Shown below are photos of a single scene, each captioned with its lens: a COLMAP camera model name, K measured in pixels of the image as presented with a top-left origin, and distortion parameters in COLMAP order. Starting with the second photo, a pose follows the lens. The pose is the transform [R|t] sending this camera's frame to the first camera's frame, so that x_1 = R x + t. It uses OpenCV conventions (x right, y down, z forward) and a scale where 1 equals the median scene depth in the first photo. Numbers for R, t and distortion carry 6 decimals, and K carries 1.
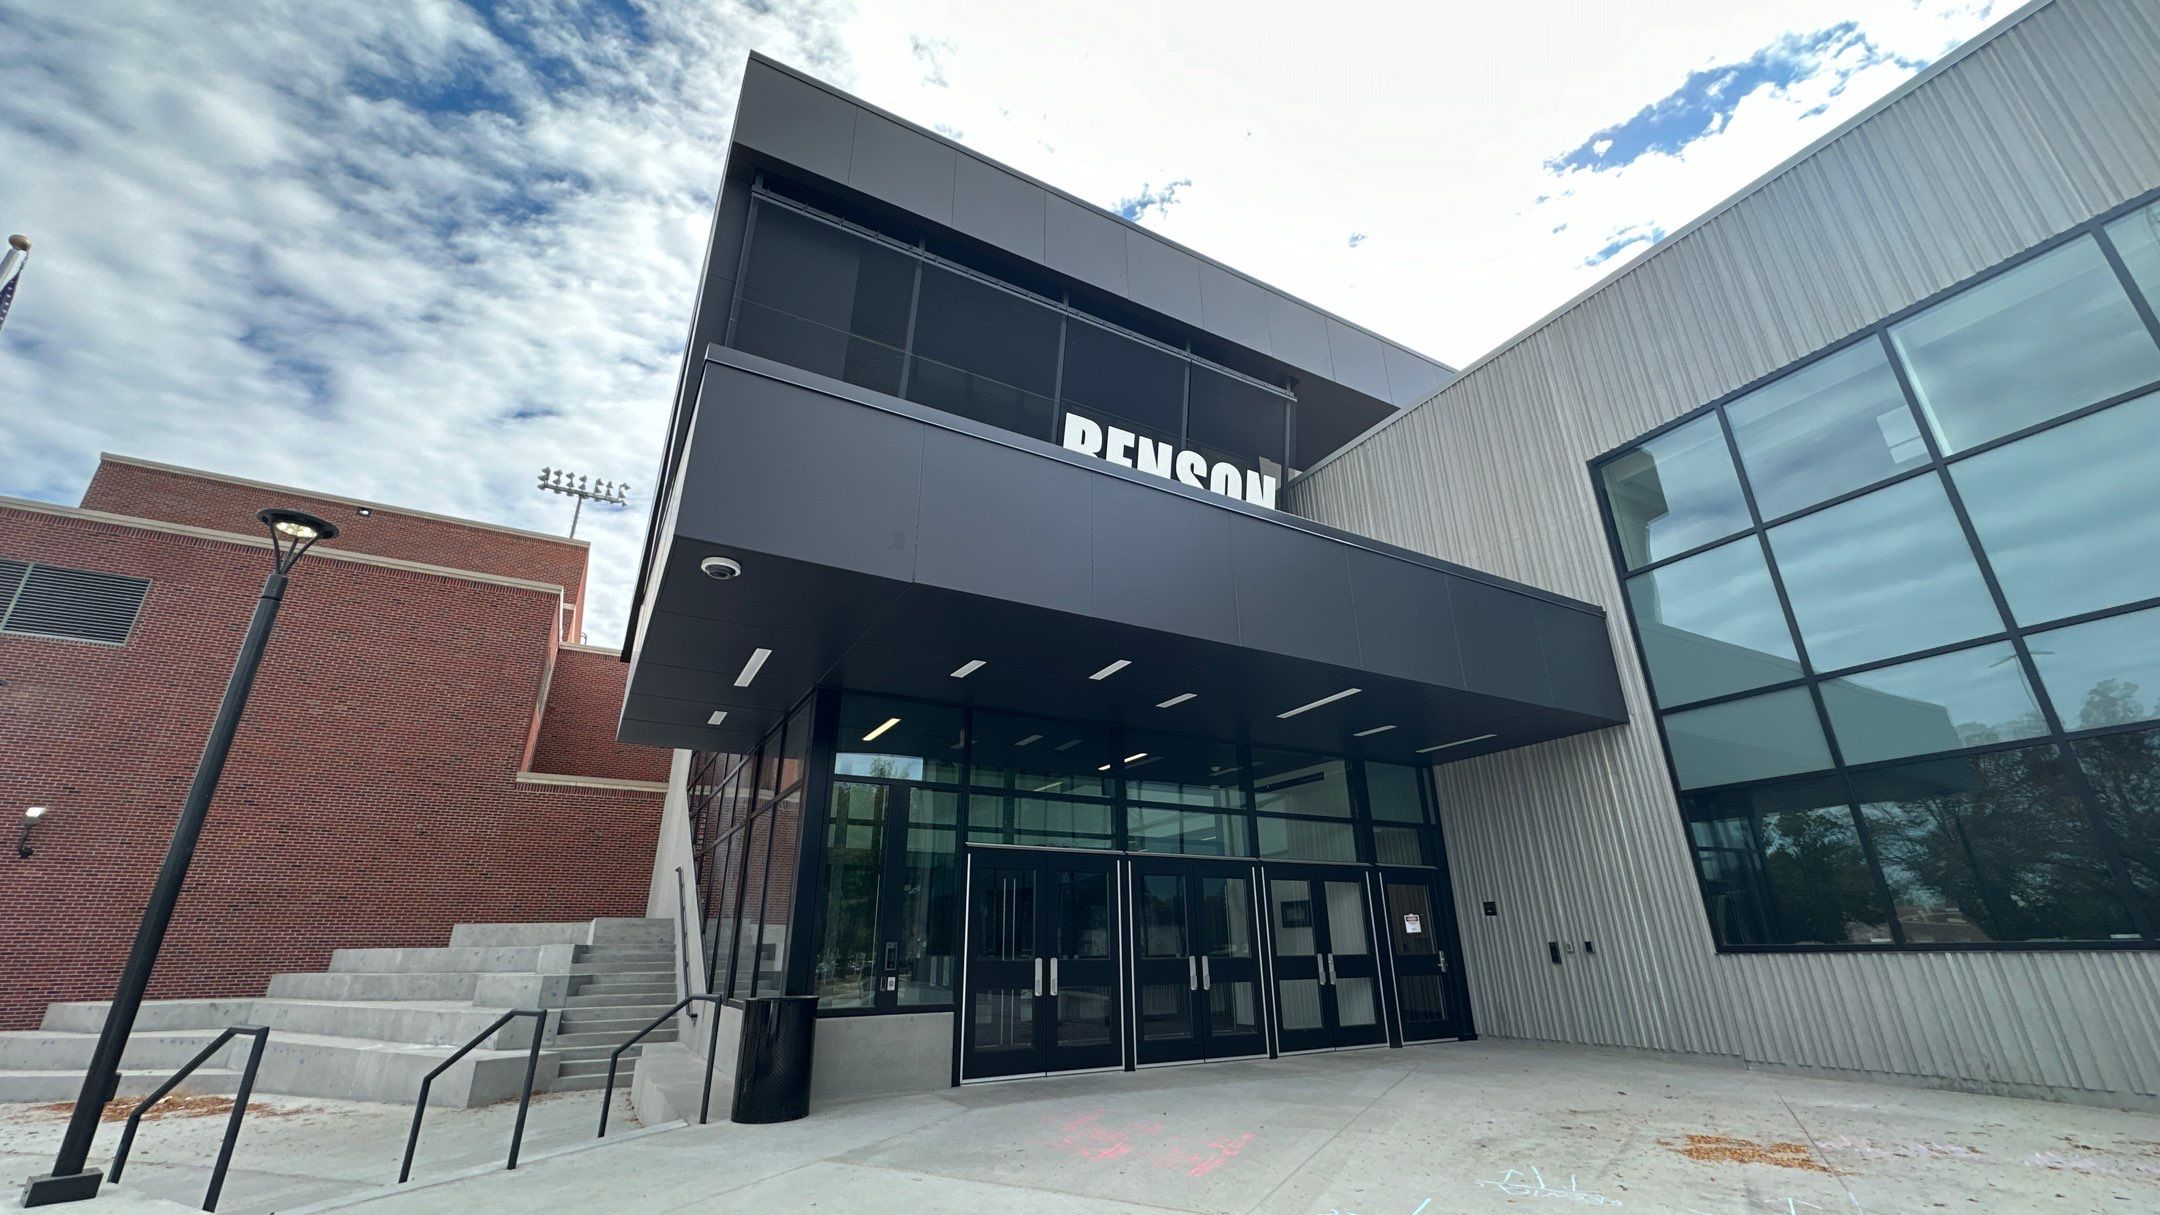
lens RADIAL K [[860.8, 0, 1080.0], [0, 860.8, 607.5], [0, 0, 1]] dist [-0.003250, 0.000462]
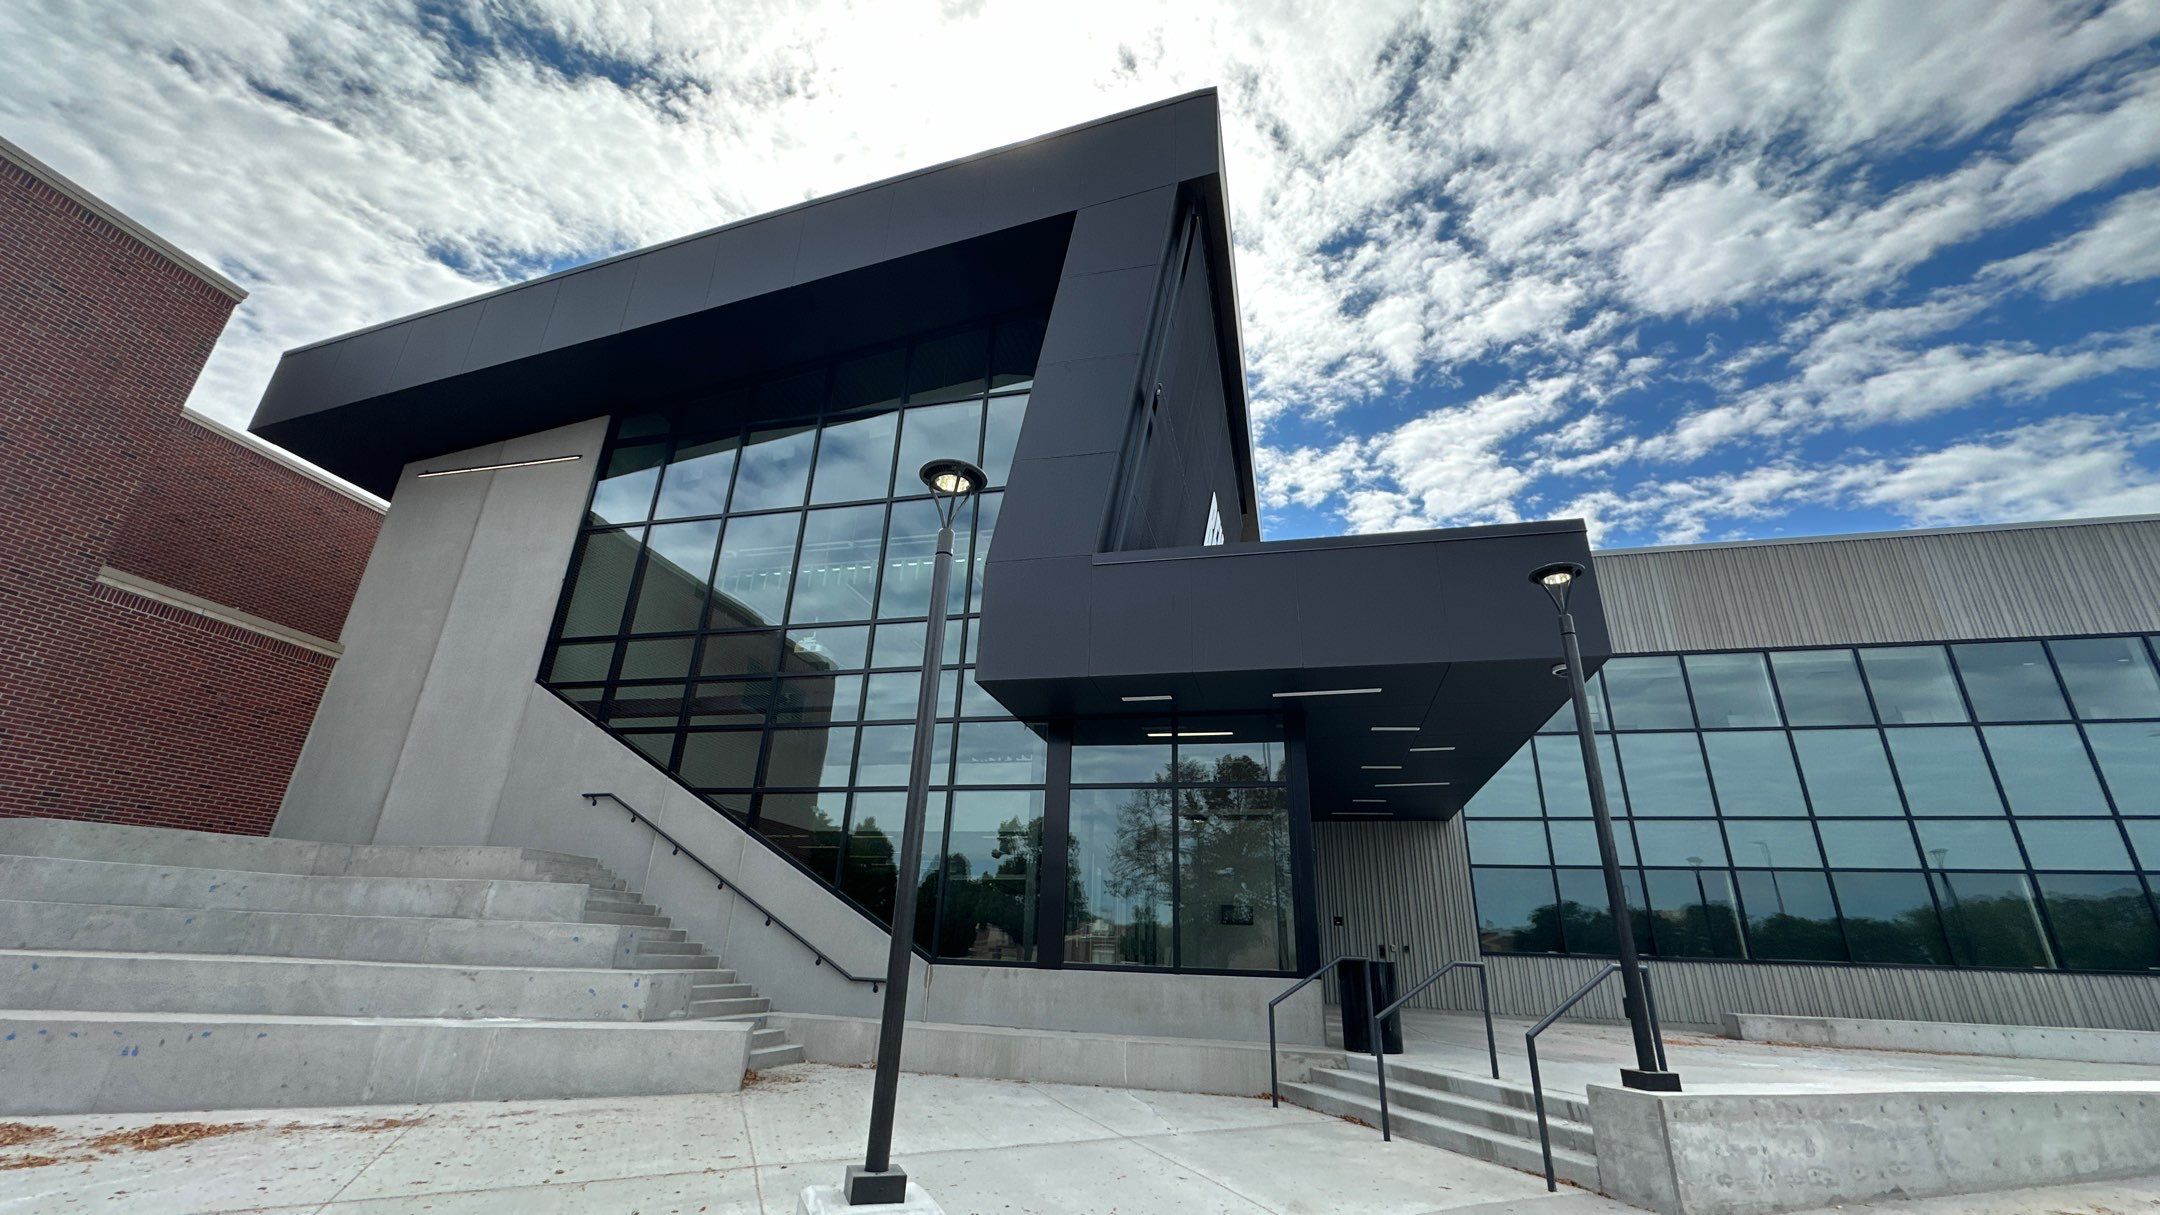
lens RADIAL K [[860.8, 0, 1080.0], [0, 860.8, 607.5], [0, 0, 1]] dist [-0.003250, 0.000462]
pose [[0.684604, 0.306230, 0.661468, -0.898877], [-0.309440, 0.943738, -0.116645, 0.127371], [-0.659973, -0.124829, 0.740846, 0.210542]]
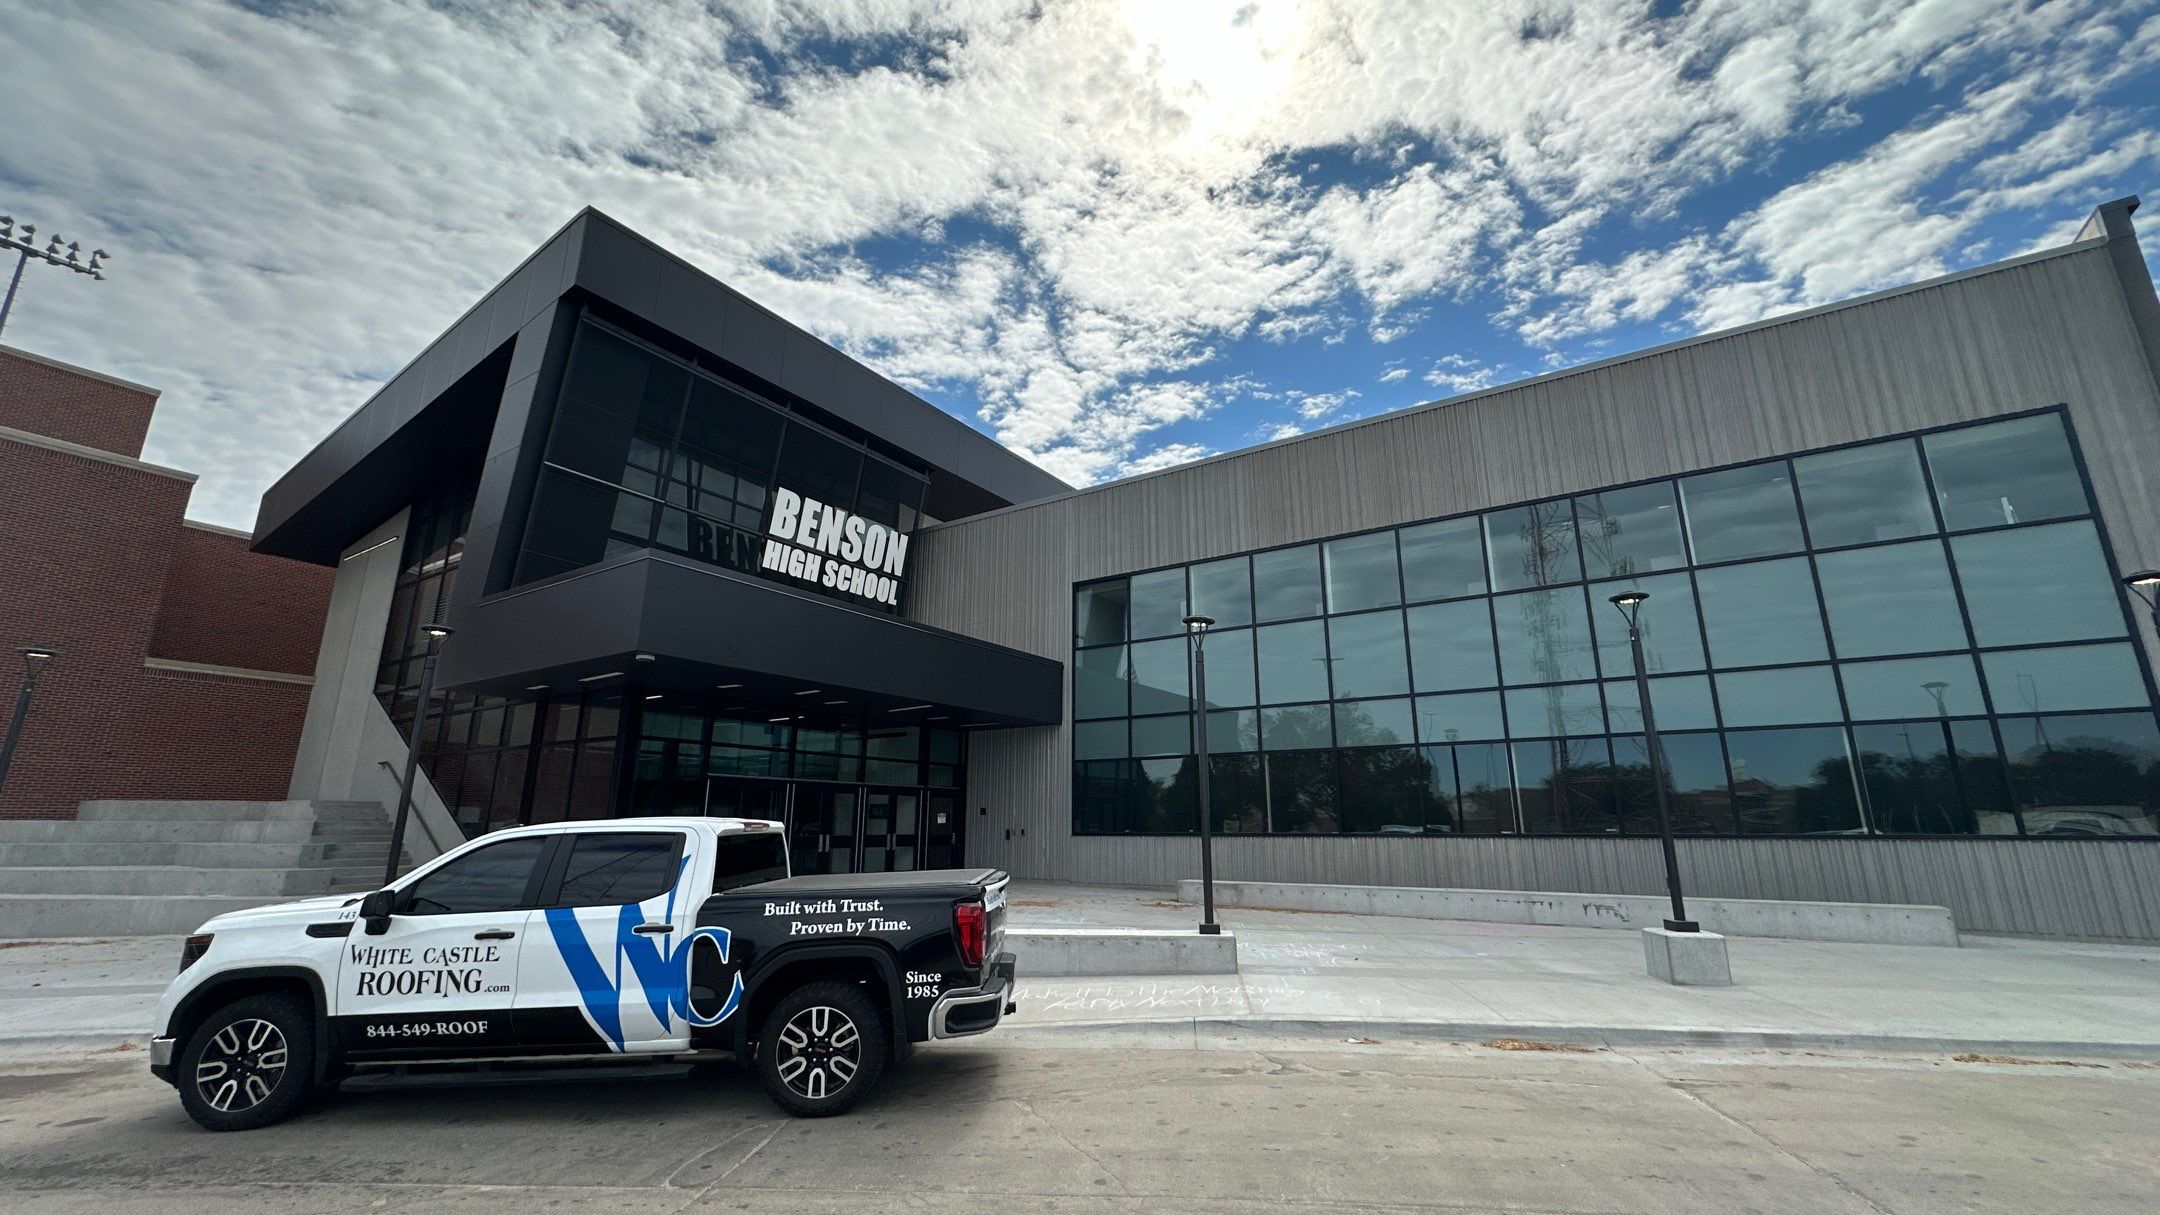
lens RADIAL K [[860.8, 0, 1080.0], [0, 860.8, 607.5], [0, 0, 1]] dist [-0.003250, 0.000462]
pose [[0.888495, 0.124887, 0.441565, -0.187316], [-0.180021, 0.979978, 0.085066, -0.243822], [-0.422100, -0.155072, 0.893188, -0.598880]]
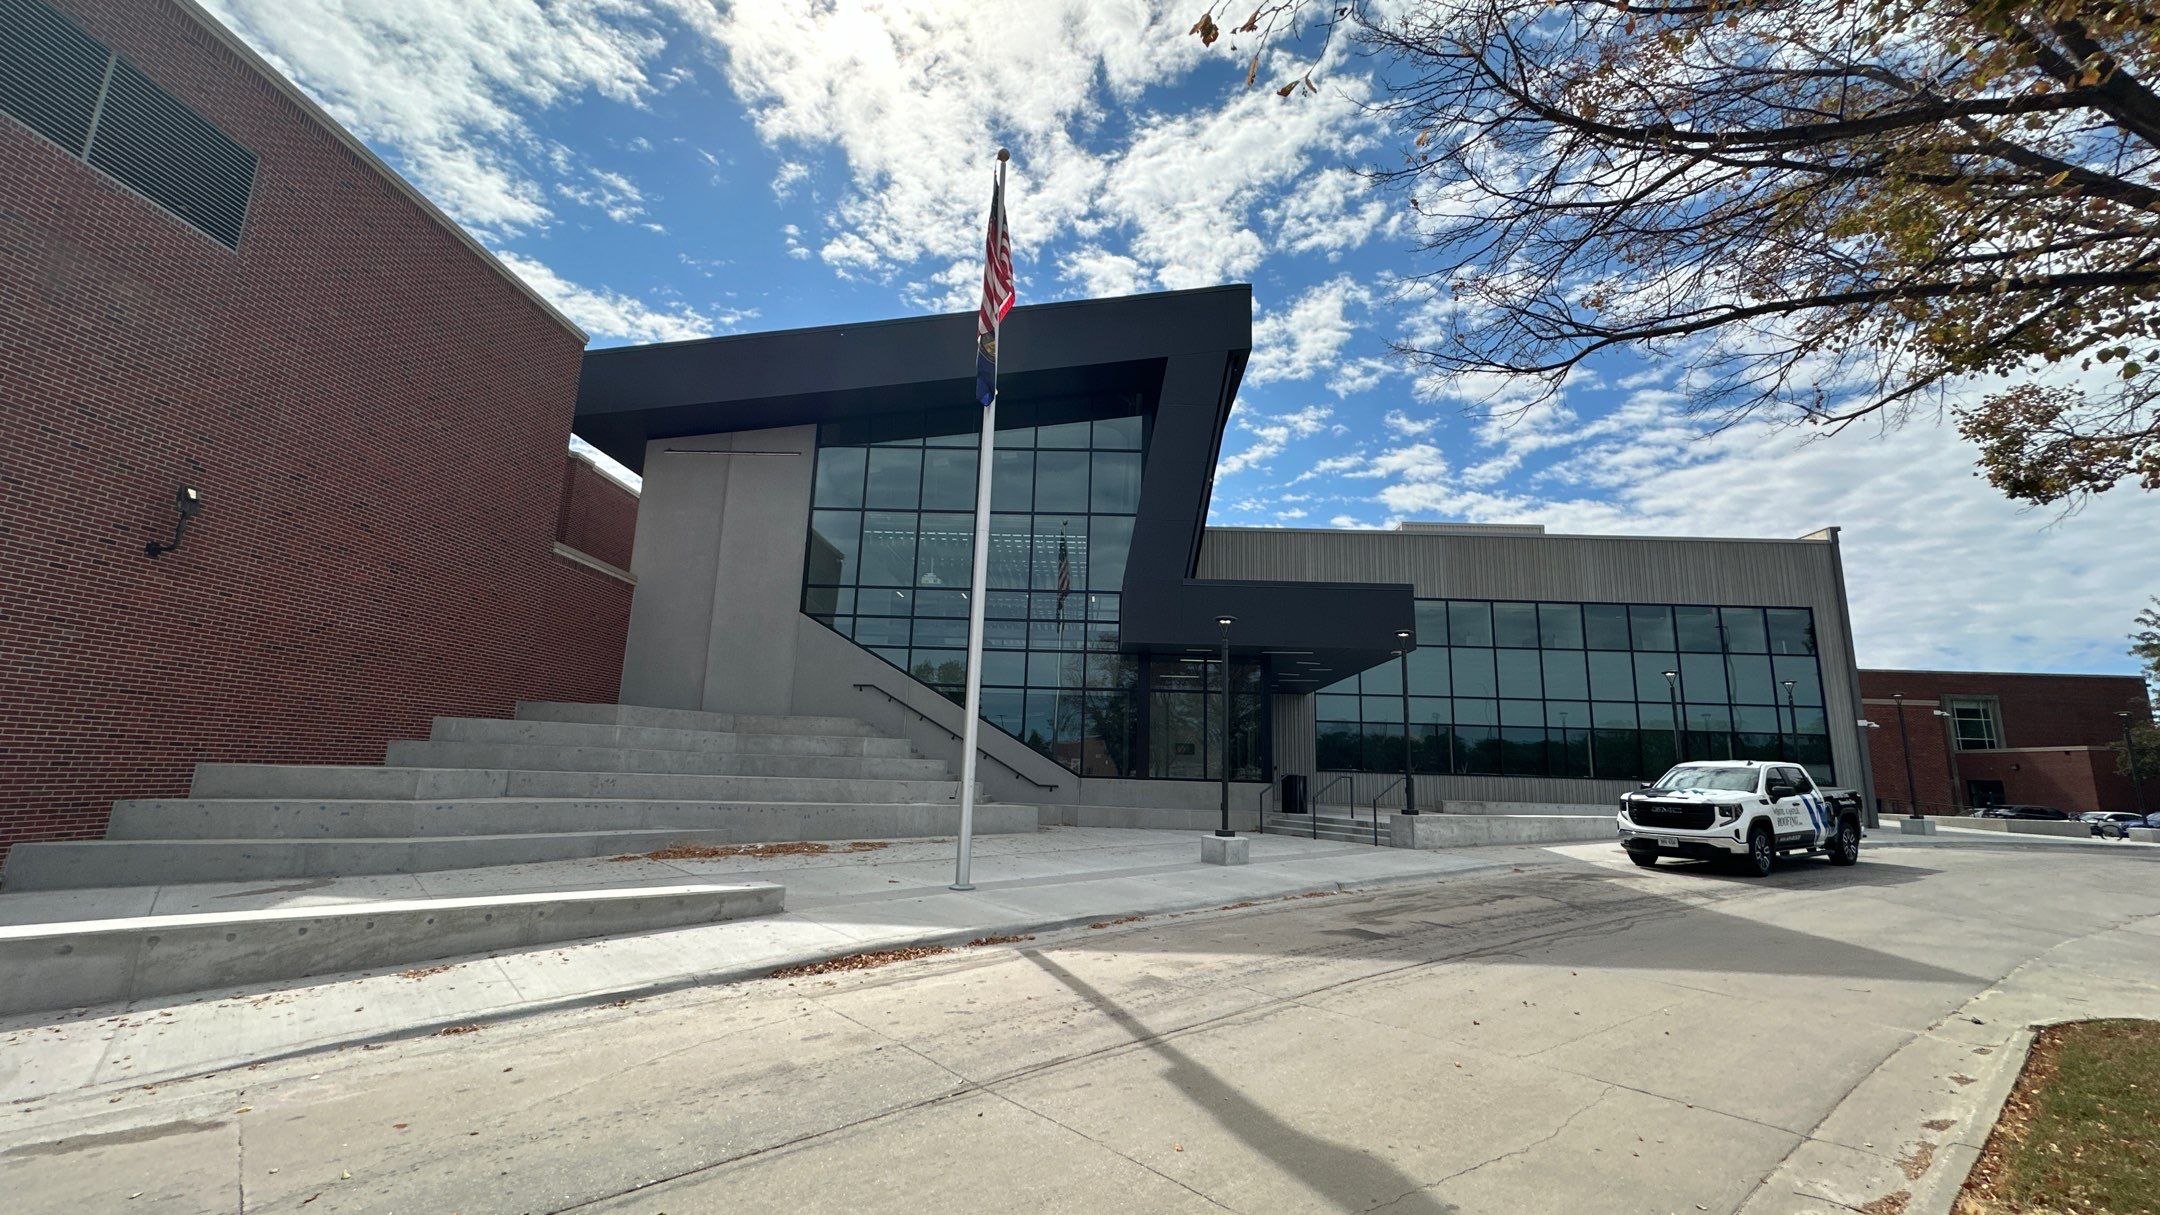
lens RADIAL K [[869.0, 0, 1080.0], [0, 869.0, 607.5], [0, 0, 1]] dist [-0.004400, 0.000855]
pose [[0.514808, 0.189729, 0.836048, -1.742316], [-0.351461, 0.936194, 0.003961, 0.091804], [-0.781951, -0.295877, 0.548643, 0.075407]]
